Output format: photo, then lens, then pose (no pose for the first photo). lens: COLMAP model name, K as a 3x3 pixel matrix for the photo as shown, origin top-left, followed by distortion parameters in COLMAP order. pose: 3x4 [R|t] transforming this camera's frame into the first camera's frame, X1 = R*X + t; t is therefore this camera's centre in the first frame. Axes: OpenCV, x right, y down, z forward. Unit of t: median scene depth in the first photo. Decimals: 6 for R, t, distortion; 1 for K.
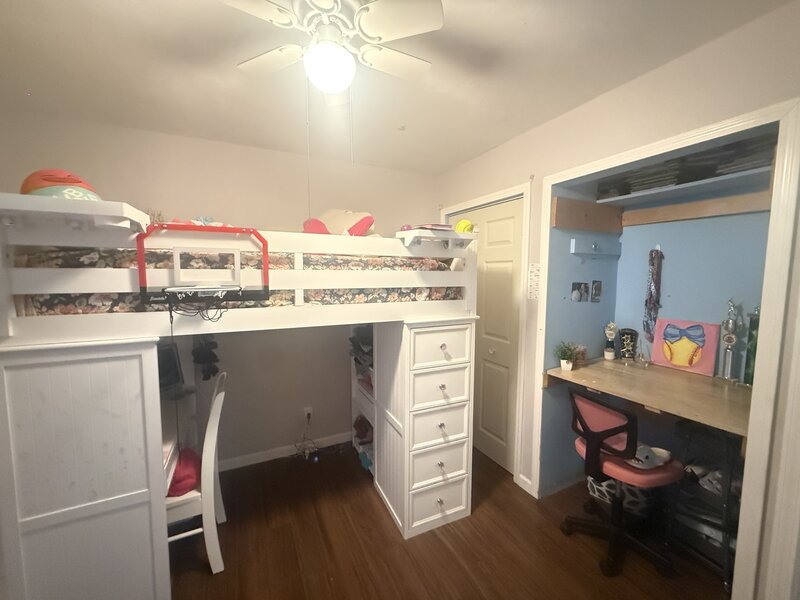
lens RADIAL K [[322.8, 0, 398.3], [0, 322.8, 302.6], [0, 0, 1]] dist [0.002899, 0.000329]
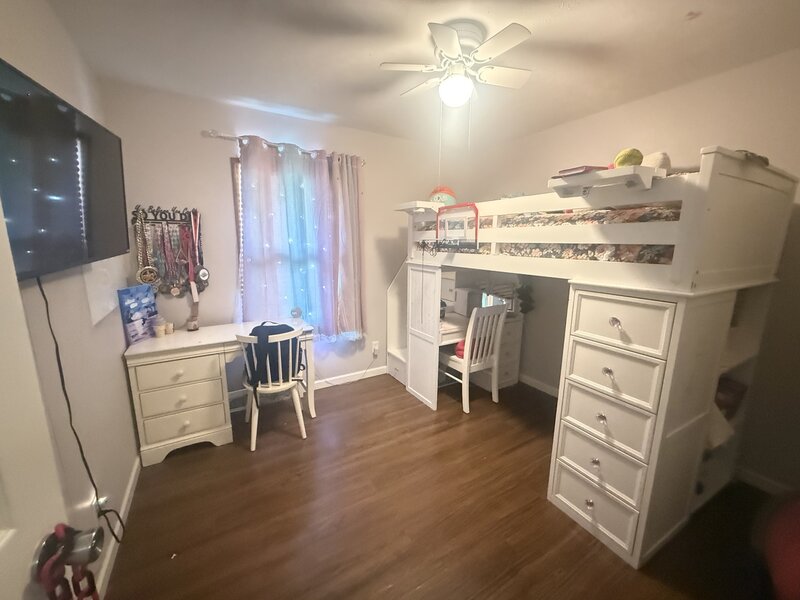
lens RADIAL K [[322.8, 0, 397.0], [0, 322.8, 299.8], [0, 0, 1]] dist [0.002899, 0.000329]
pose [[0.066923, 0.178539, -0.981654, 0.915842], [-0.093264, 0.980672, 0.172002, -0.000232], [0.993390, 0.080042, 0.082281, 0.432185]]
